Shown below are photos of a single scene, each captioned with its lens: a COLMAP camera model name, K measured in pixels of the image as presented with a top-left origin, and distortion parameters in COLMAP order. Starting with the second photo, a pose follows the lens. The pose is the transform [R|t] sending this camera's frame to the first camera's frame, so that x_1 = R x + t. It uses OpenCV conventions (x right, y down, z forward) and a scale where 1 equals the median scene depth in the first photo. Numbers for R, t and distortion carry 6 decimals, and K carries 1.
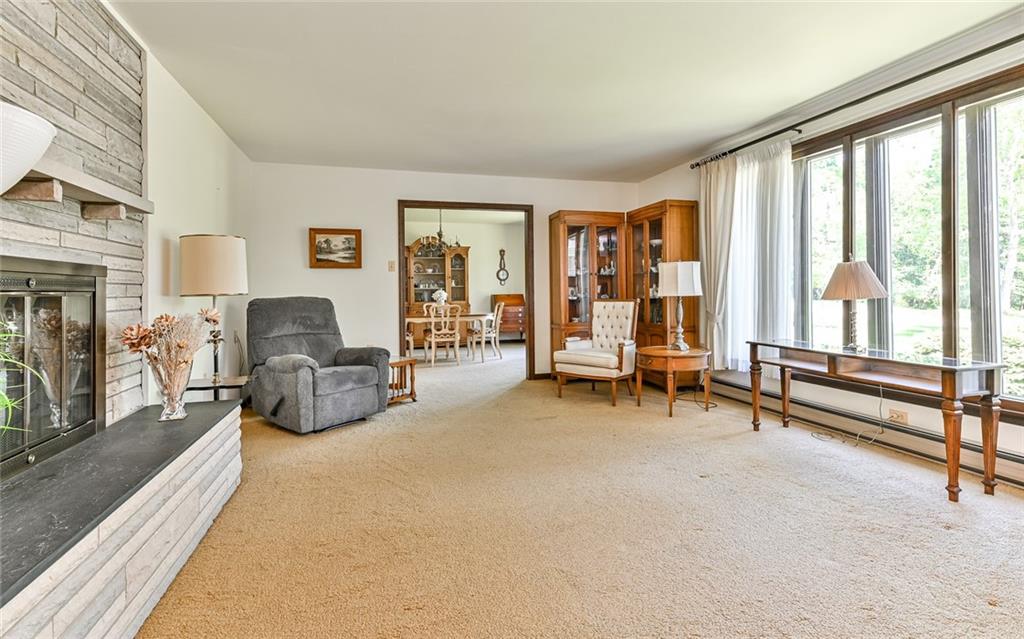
lens RADIAL K [[486.2, 0, 517.2], [0, 486.2, 290.4], [0, 0, 1]] dist [-0.001290, -0.000152]
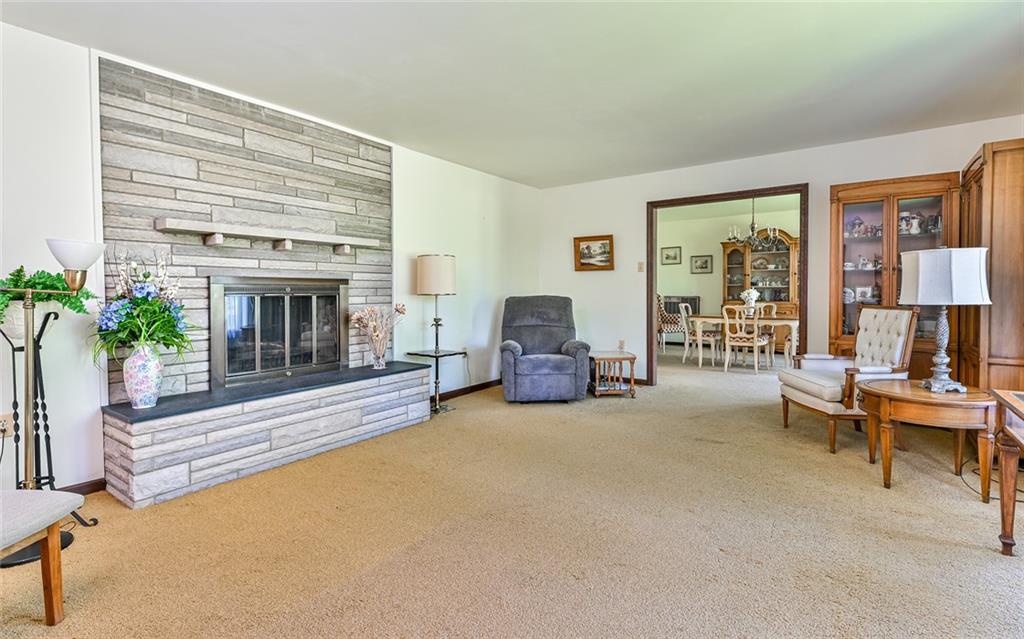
lens RADIAL K [[481.9, 0, 531.8], [0, 481.9, 301.5], [0, 0, 1]] dist [0.000626, 0.000255]
pose [[0.620104, 0.026230, -0.784081, 0.429328], [0.000324, 0.999432, 0.033691, -0.011559], [0.784519, -0.021146, 0.619744, 0.182346]]
